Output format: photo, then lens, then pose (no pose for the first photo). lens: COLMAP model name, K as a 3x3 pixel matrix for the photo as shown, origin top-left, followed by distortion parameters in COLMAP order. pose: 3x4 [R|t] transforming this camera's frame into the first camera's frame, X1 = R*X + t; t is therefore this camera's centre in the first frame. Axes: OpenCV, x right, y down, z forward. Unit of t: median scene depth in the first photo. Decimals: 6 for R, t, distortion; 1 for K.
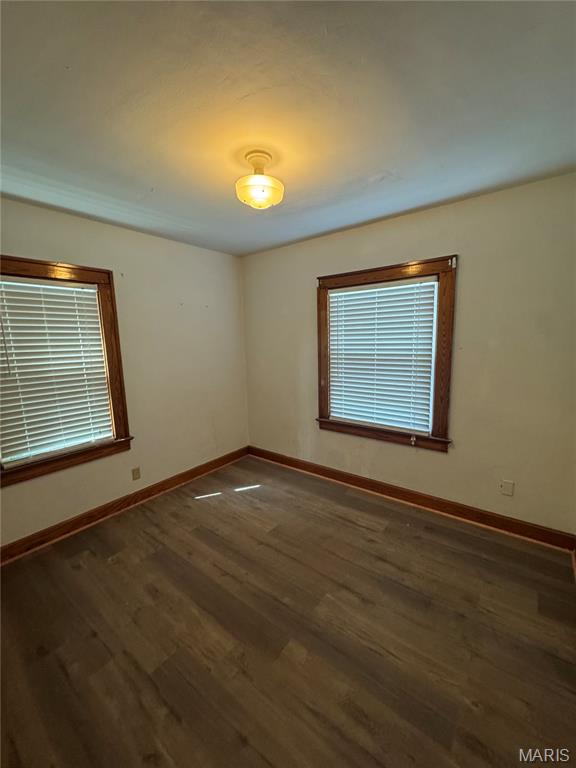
lens RADIAL K [[306.6, 0, 289.1], [0, 306.6, 383.6], [0, 0, 1]] dist [-0.001823, -0.000226]
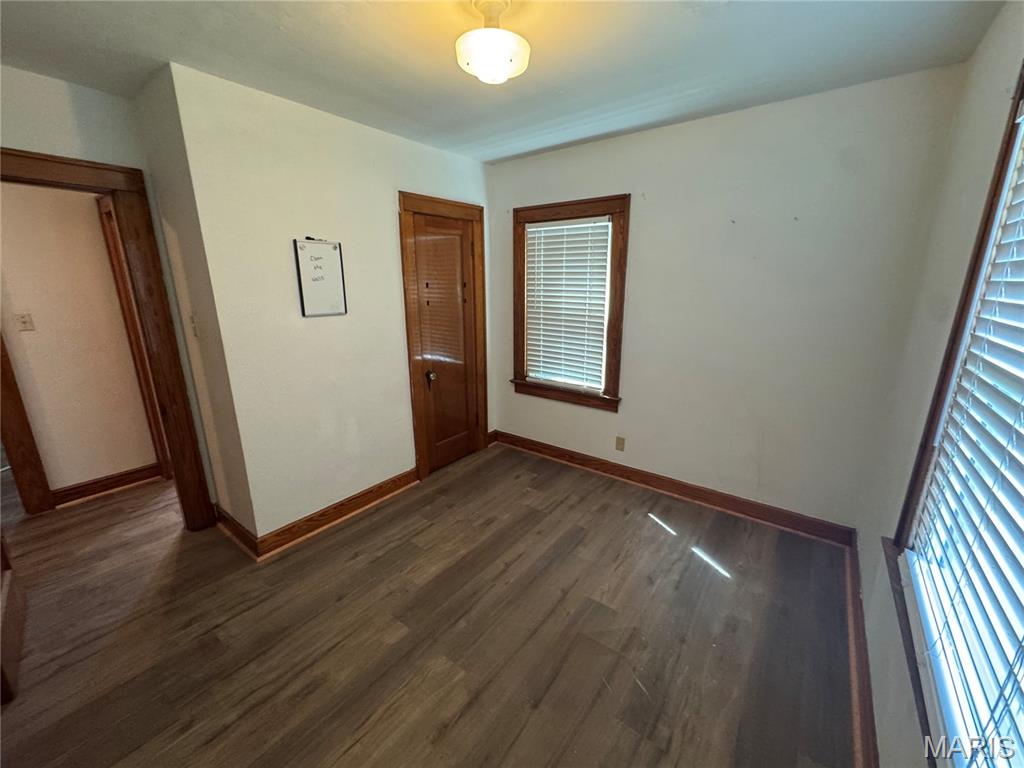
lens RADIAL K [[408.8, 0, 510.5], [0, 408.8, 385.1], [0, 0, 1]] dist [-0.001823, -0.000226]
pose [[0.004302, 0.274822, -0.961485, 0.629145], [-0.151071, 0.950638, 0.271046, -0.137518], [0.988514, 0.144086, 0.045607, 0.743964]]
